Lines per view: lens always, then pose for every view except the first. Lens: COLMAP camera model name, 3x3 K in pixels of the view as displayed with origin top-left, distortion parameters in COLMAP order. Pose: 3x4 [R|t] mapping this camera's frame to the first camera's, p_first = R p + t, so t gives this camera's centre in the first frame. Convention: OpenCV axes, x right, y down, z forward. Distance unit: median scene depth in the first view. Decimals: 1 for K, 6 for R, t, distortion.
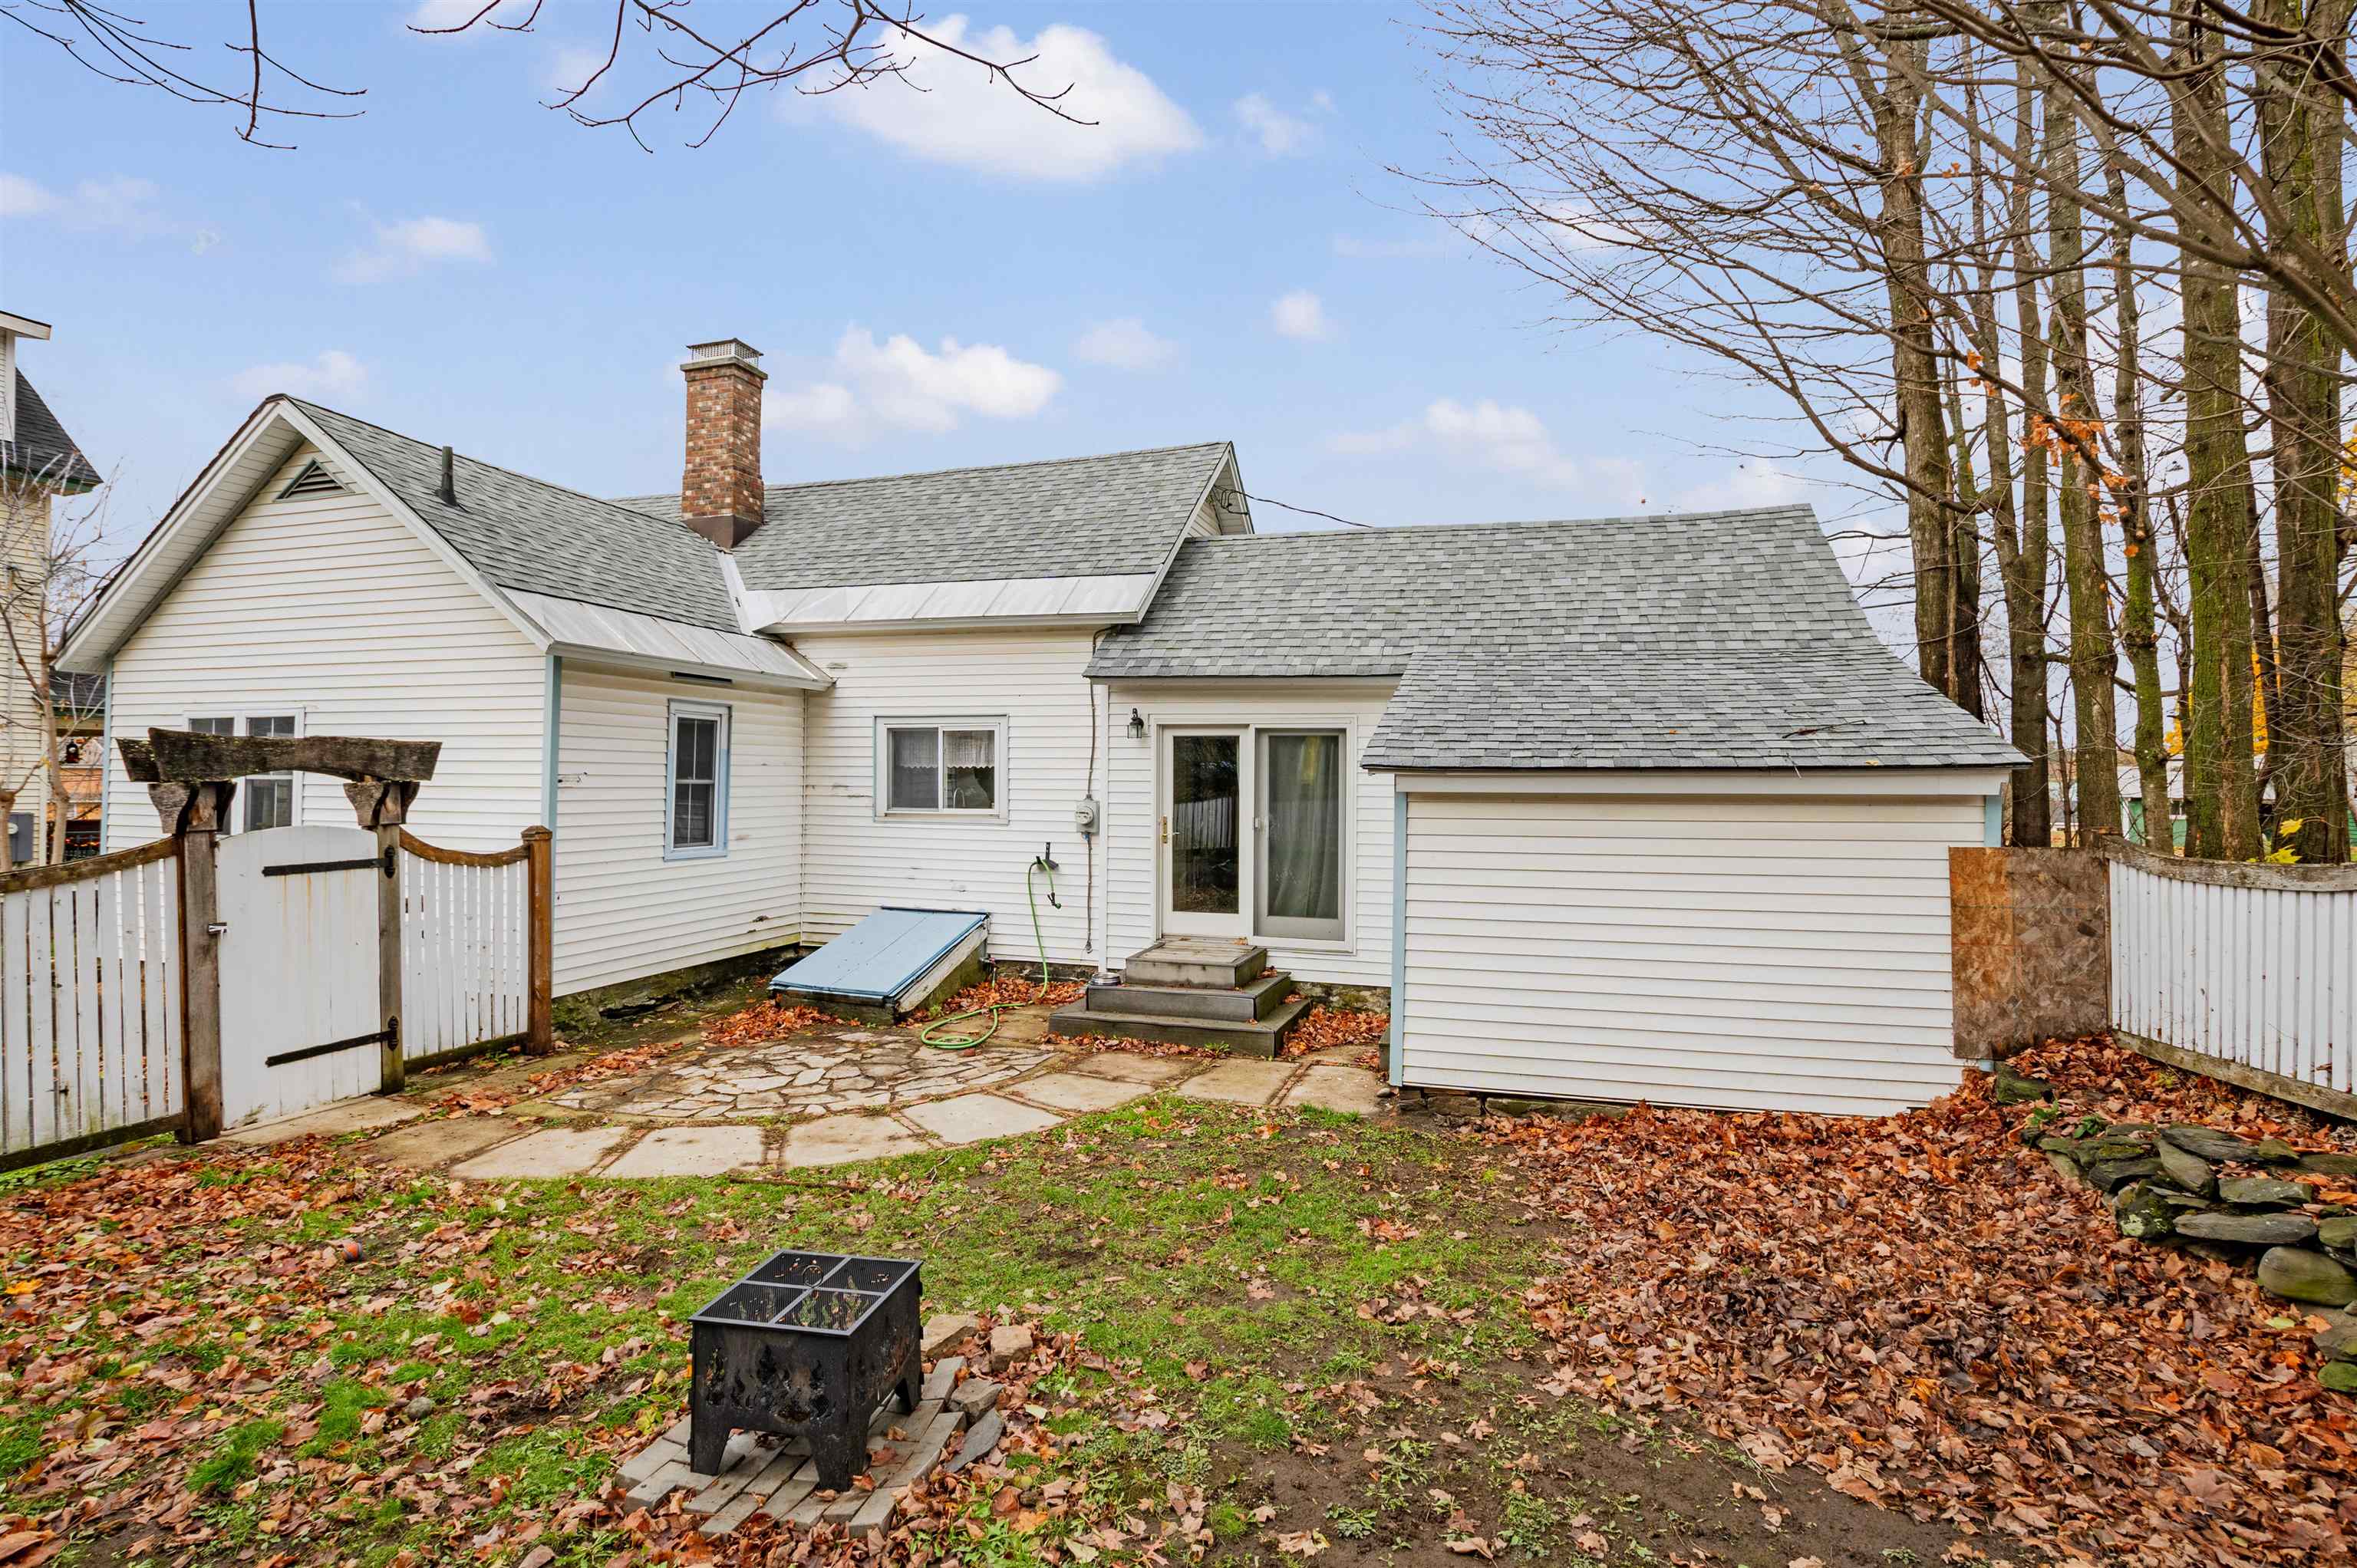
lens RADIAL K [[1041.6, 0, 1178.5], [0, 1041.6, 784.0], [0, 0, 1]] dist [-0.033993, 0.000224]
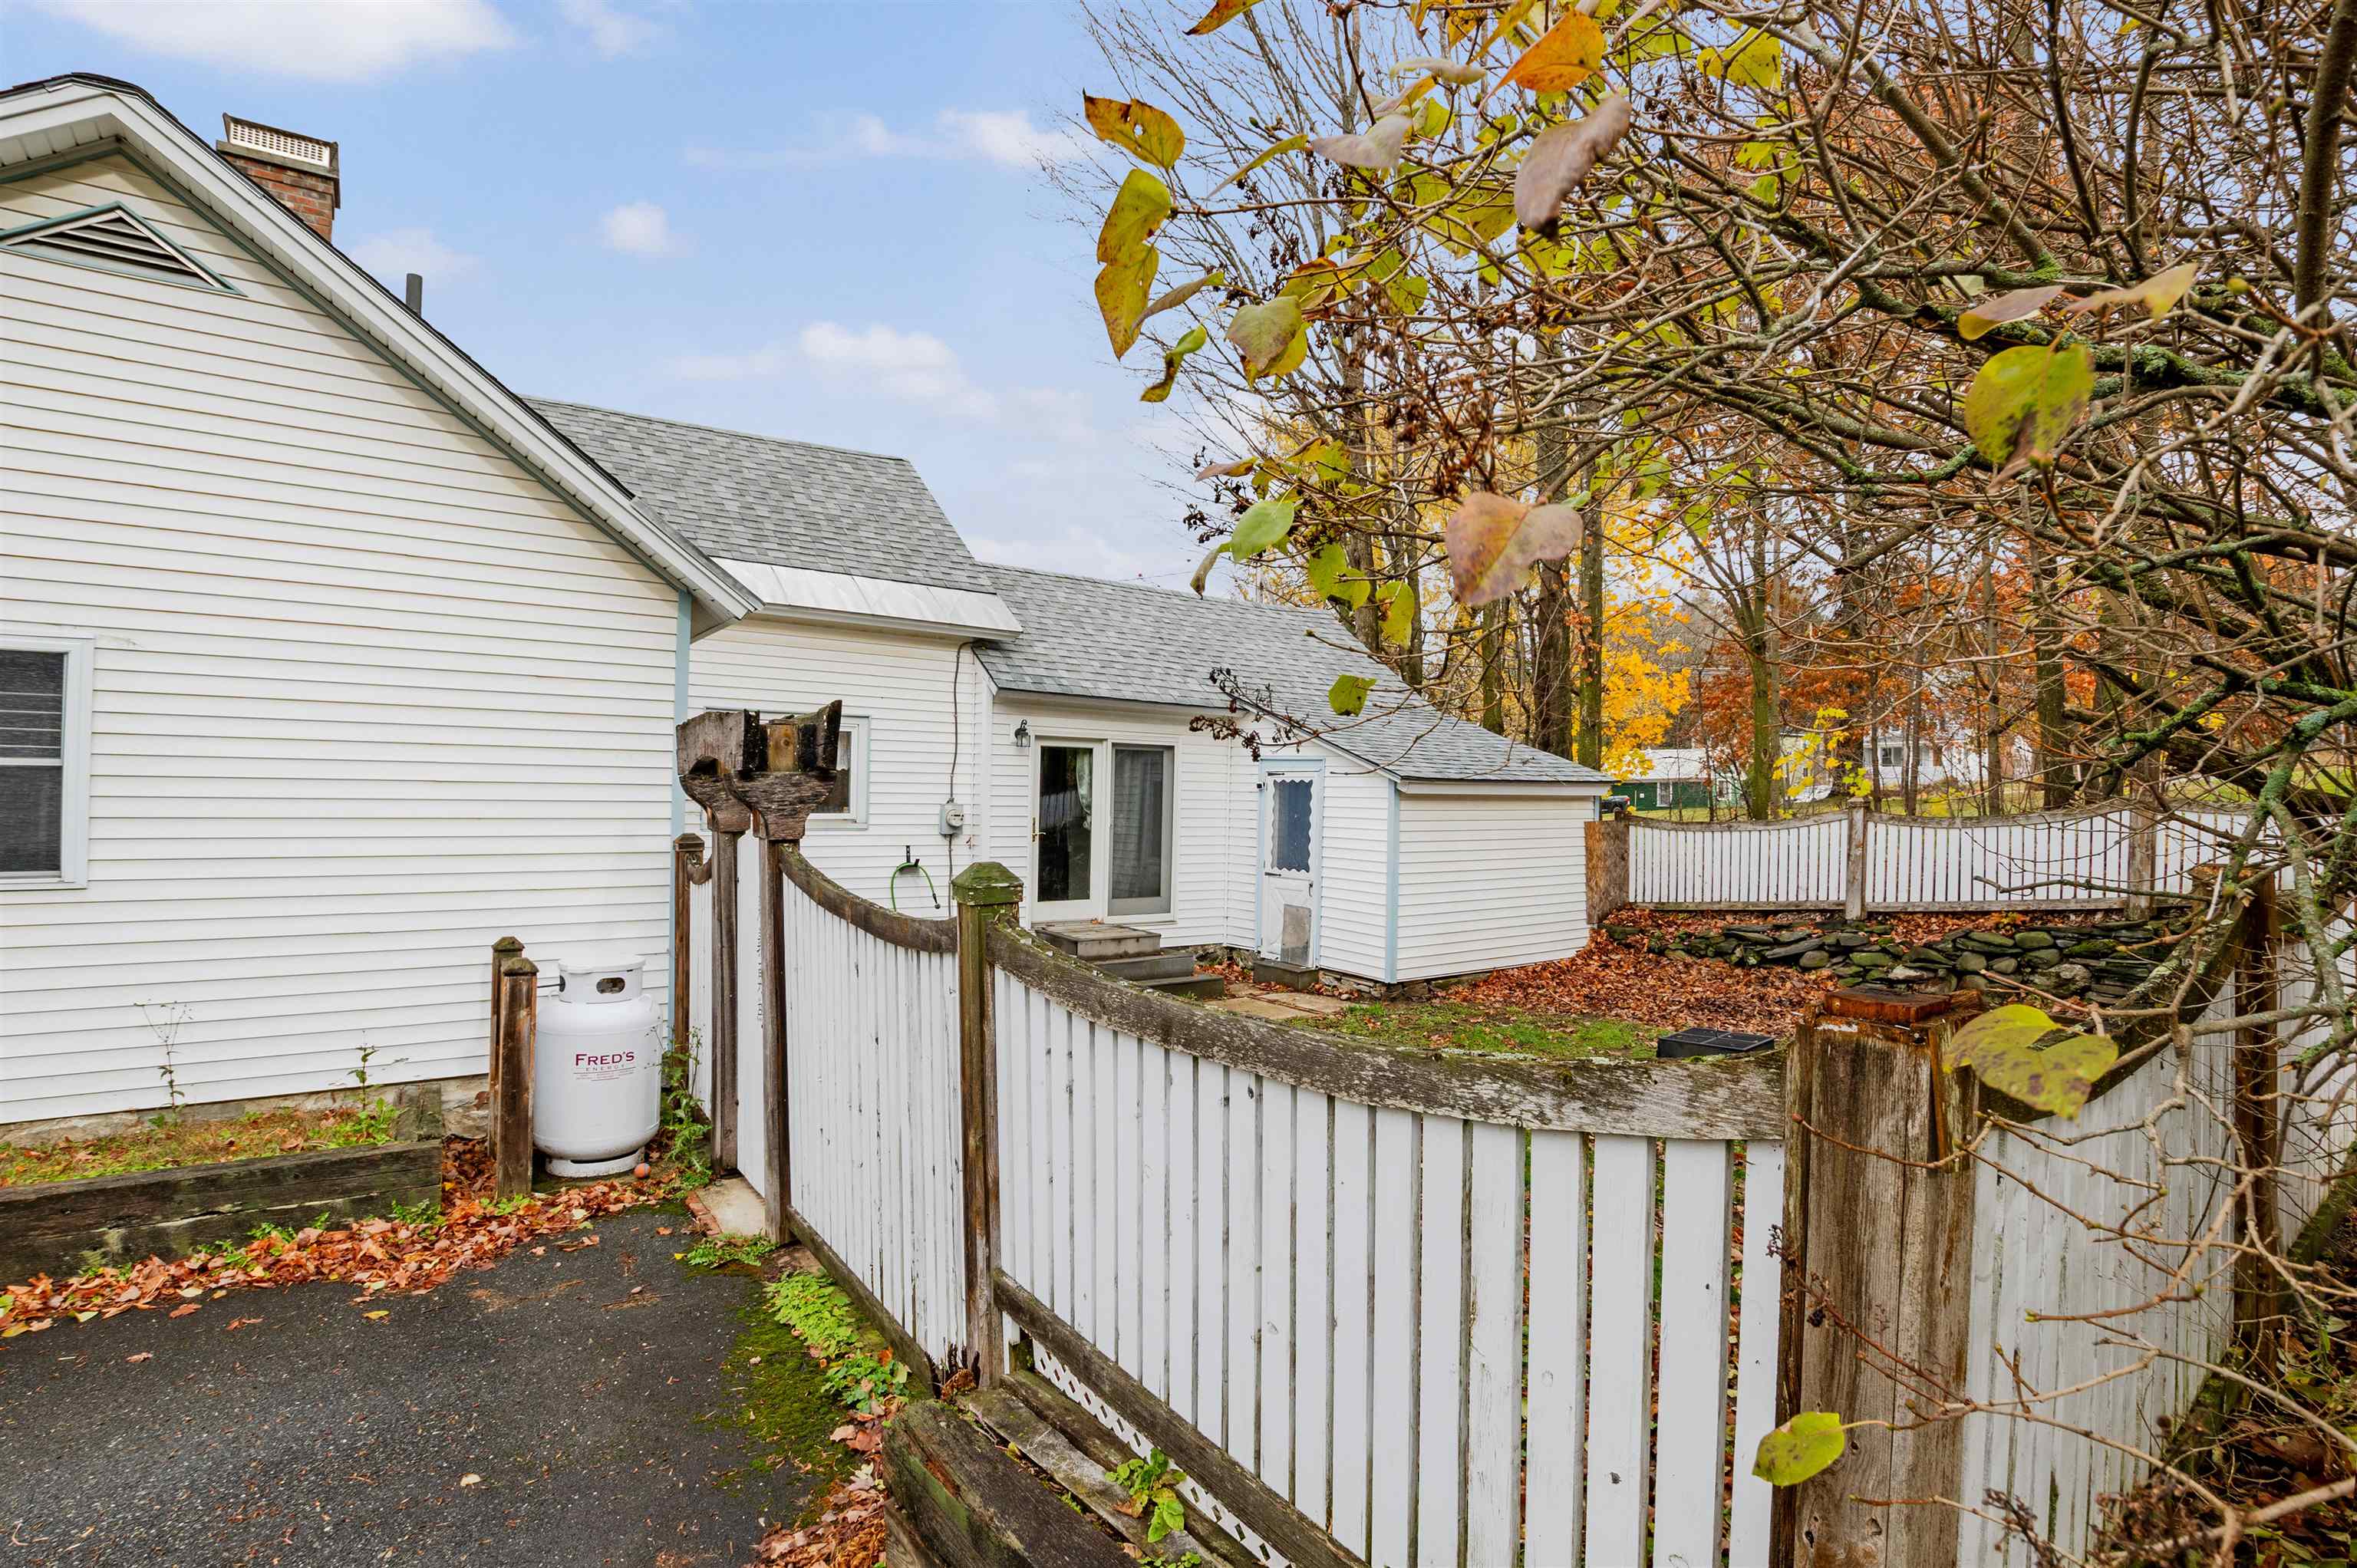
lens RADIAL K [[1082.7, 0, 1175.2], [0, 1082.7, 811.6], [0, 0, 1]] dist [-0.024736, 0.000410]
pose [[0.641147, -0.006233, 0.767393, -1.199722], [-0.002322, 0.999947, 0.010062, 0.018958], [-0.767414, -0.008233, 0.641099, 0.210136]]
